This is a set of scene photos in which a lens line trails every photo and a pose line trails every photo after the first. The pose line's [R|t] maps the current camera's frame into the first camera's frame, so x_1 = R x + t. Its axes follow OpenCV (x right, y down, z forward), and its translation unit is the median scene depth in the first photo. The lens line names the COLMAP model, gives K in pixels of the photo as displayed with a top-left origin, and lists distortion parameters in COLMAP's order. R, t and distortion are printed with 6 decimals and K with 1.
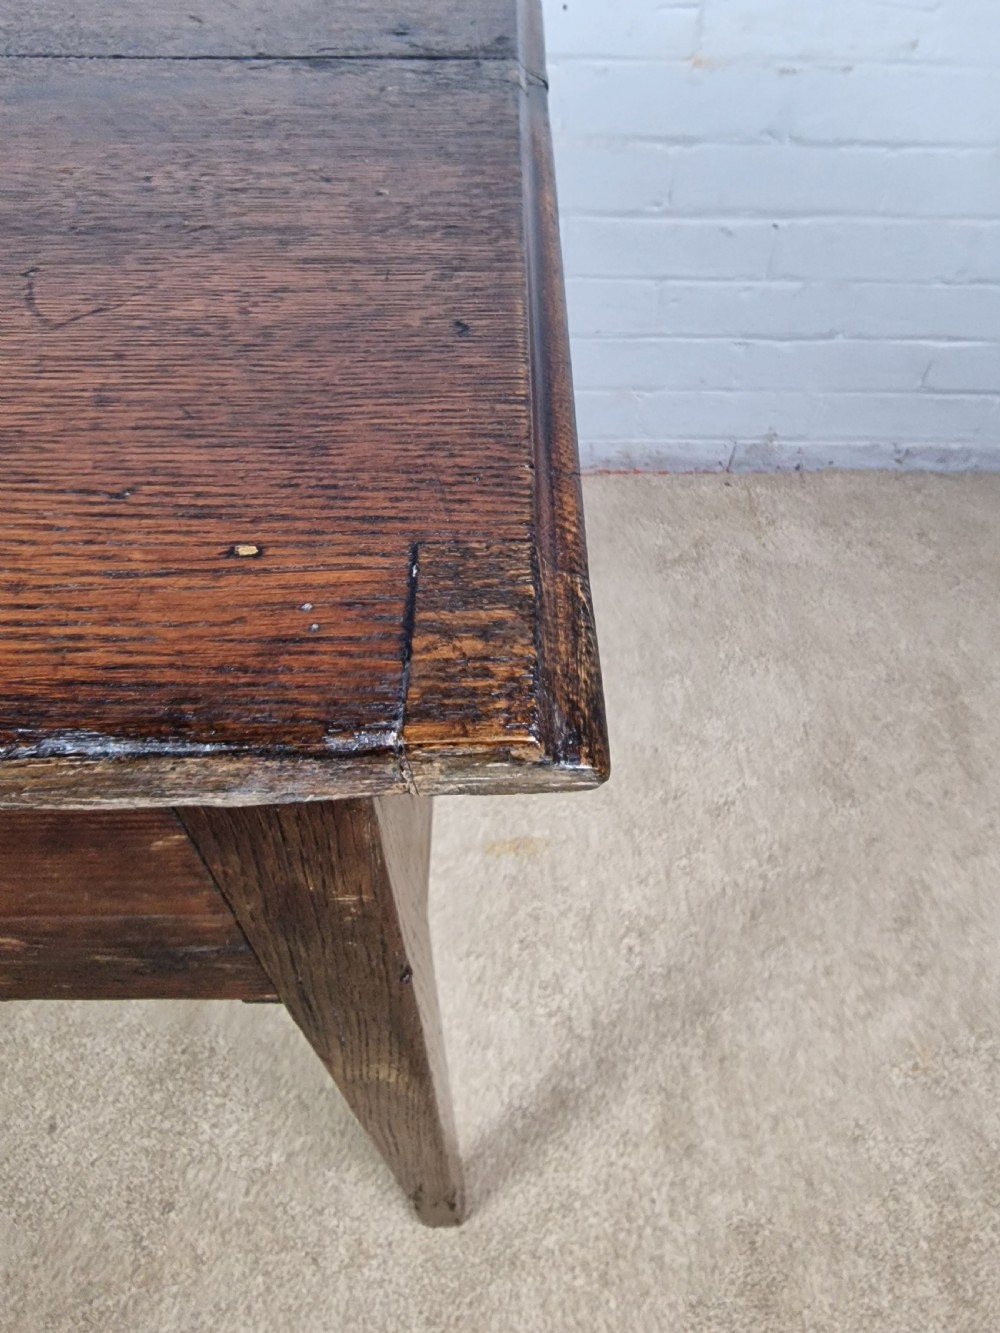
lens RADIAL K [[904.8, 0, 555.8], [0, 904.8, 560.9], [0, 0, 1]] dist [0.047081, -0.047096]
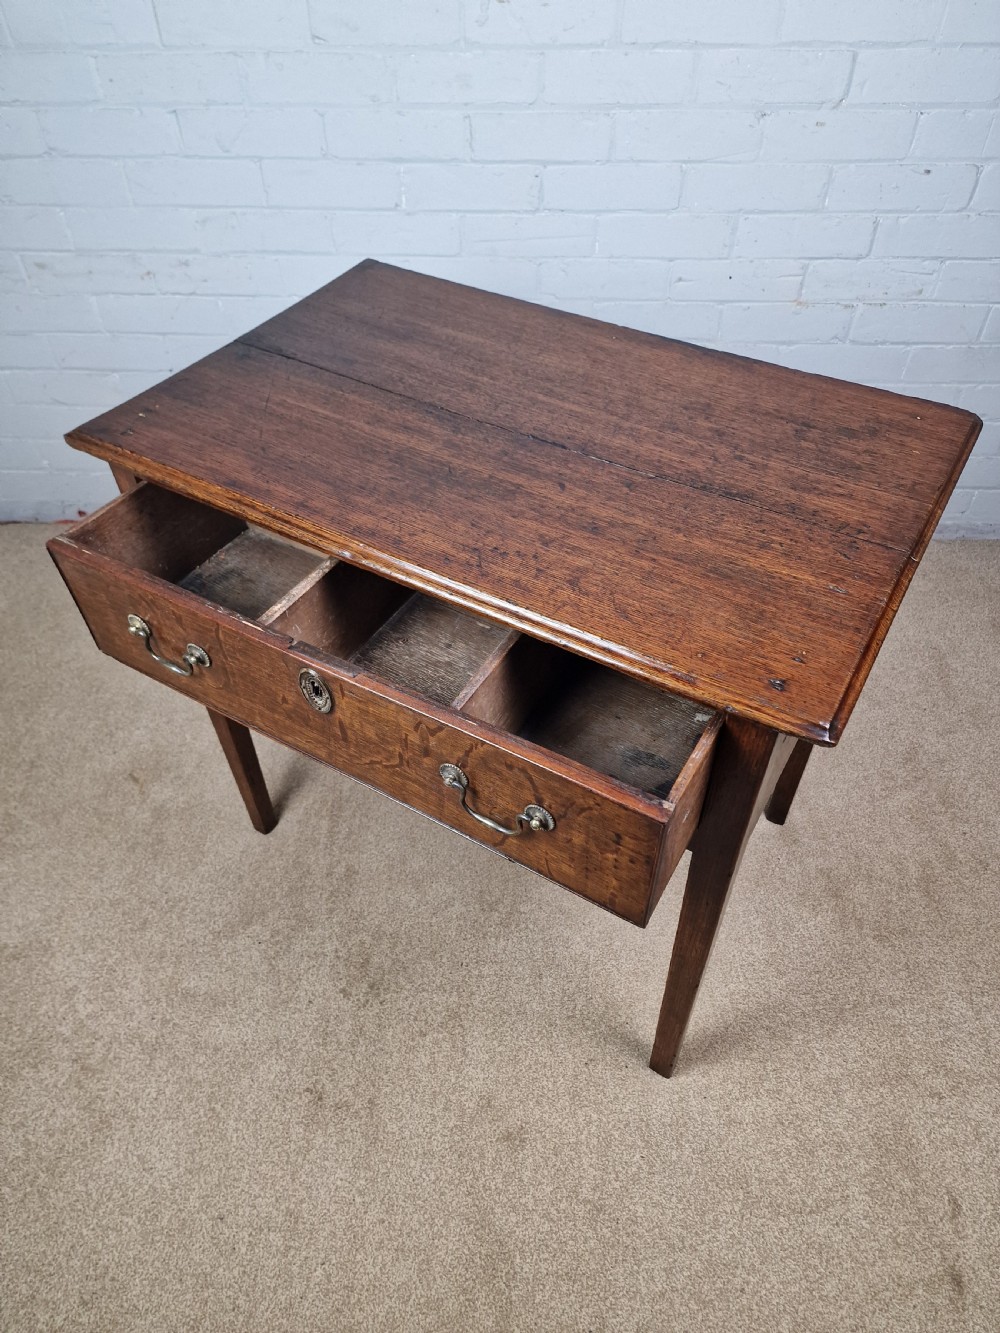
lens RADIAL K [[904.8, 0, 491.7], [0, 904.8, 671.2], [0, 0, 1]] dist [0.047081, -0.047096]
pose [[0.996507, 0.021902, -0.080588, -0.351402], [-0.024677, 0.999131, -0.033592, 0.331191], [0.079782, 0.035463, 0.996181, -1.023939]]
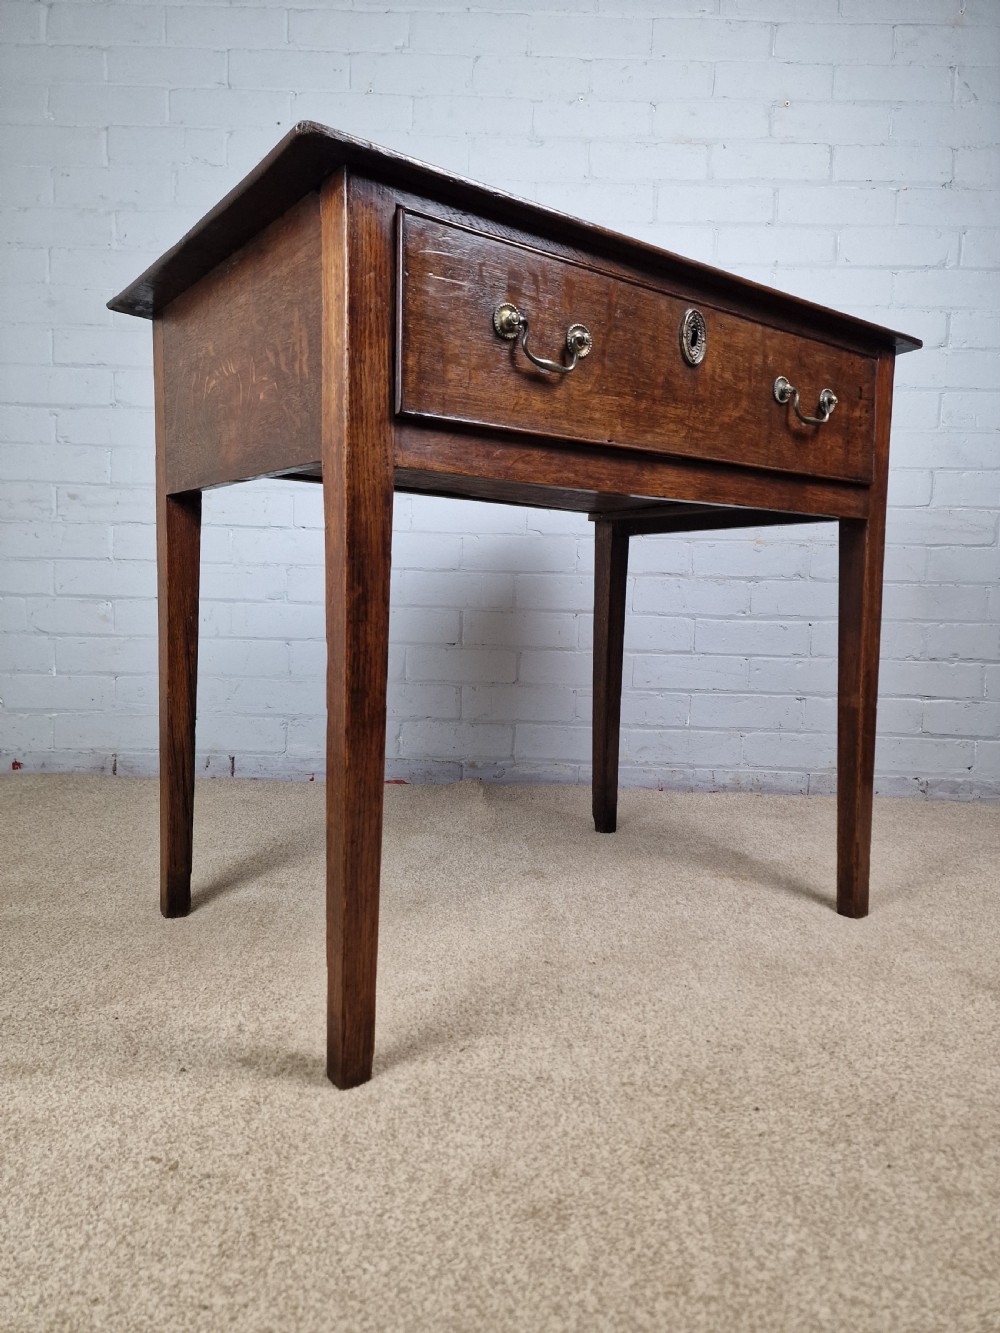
lens RADIAL K [[904.8, 0, 500.2], [0, 904.8, 647.0], [0, 0, 1]] dist [0.047081, -0.047096]
pose [[0.999636, -0.000942, -0.026966, -0.437713], [-0.018198, 0.714329, -0.699574, 1.257404], [0.019922, 0.699810, 0.714051, -0.372032]]
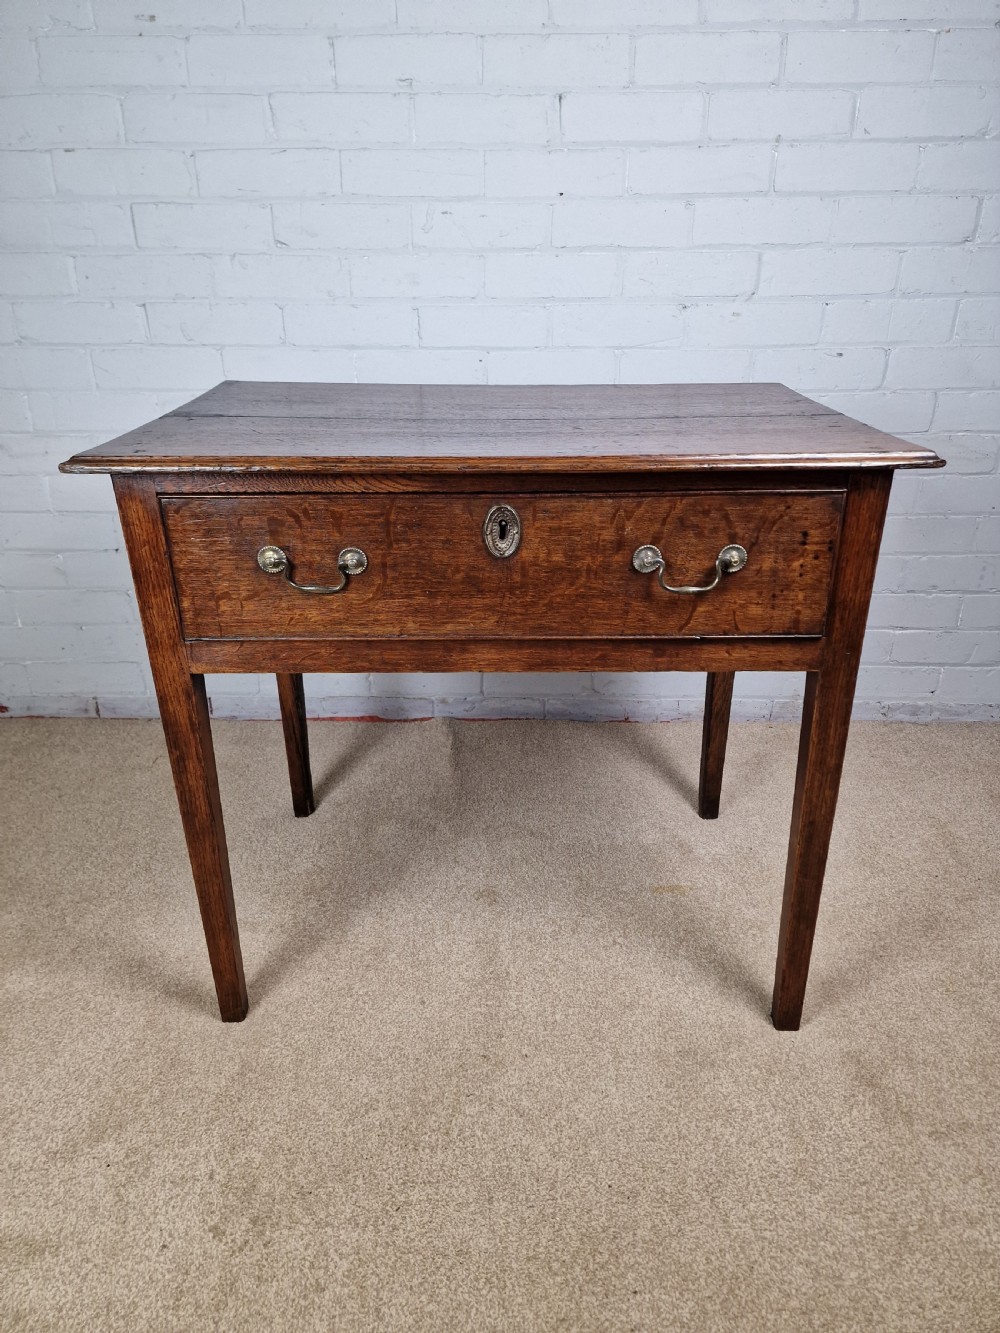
lens RADIAL K [[904.8, 0, 498.1], [0, 904.8, 649.7], [0, 0, 1]] dist [0.047081, -0.047096]
pose [[0.998644, -0.014976, -0.049850, -0.300829], [-0.006378, 0.915286, -0.402754, 0.660353], [0.051658, 0.402526, 0.913950, -0.737017]]
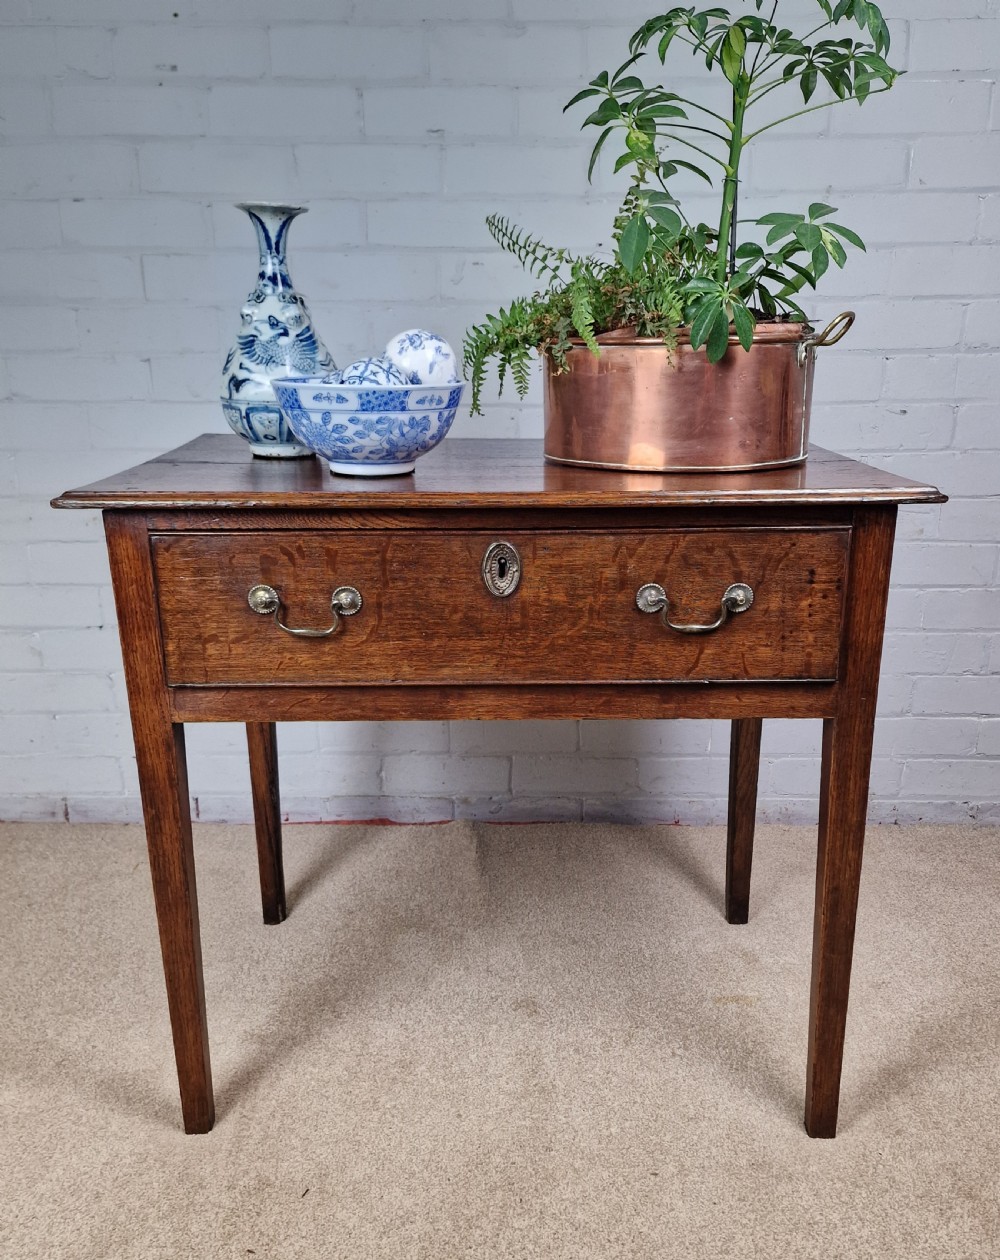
lens RADIAL K [[1121.9, 0, 503.9], [0, 1121.9, 671.5], [0, 0, 1]] dist [0.029688, -0.020783]
pose [[0.998807, -0.020685, -0.044244, -0.360686], [-0.004213, 0.866021, -0.499990, 0.857682], [0.048659, 0.499580, 0.864900, -0.879195]]
